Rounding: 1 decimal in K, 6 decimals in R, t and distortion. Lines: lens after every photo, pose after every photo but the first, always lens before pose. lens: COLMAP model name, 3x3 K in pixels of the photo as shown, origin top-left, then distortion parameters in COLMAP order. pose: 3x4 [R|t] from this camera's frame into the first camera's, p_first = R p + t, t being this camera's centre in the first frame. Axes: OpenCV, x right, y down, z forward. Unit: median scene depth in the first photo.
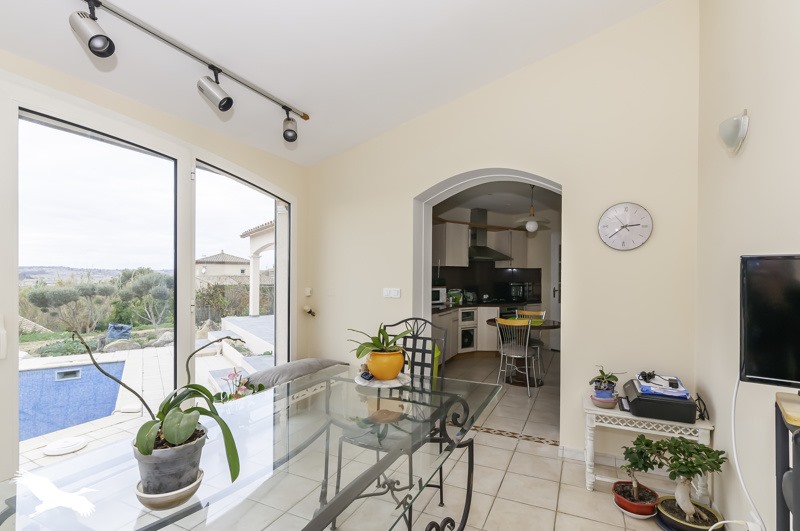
lens RADIAL K [[390.3, 0, 399.3], [0, 390.3, 279.1], [0, 0, 1]] dist [-0.000336, -0.000209]
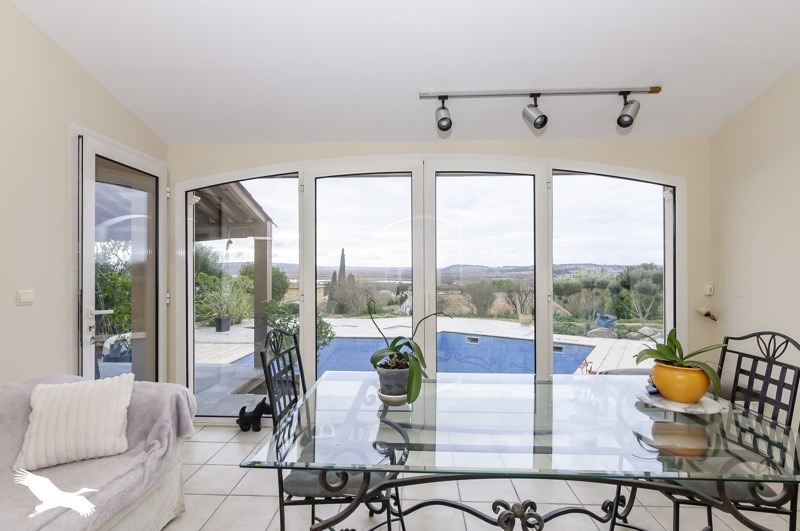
lens RADIAL K [[385.1, 0, 403.0], [0, 385.1, 267.9], [0, 0, 1]] dist [0.001402, 0.000479]
pose [[0.399188, -0.008926, -0.916826, 0.332302], [-0.006930, 0.999895, -0.012752, 0.002322], [0.916843, 0.011444, 0.399084, 0.132728]]
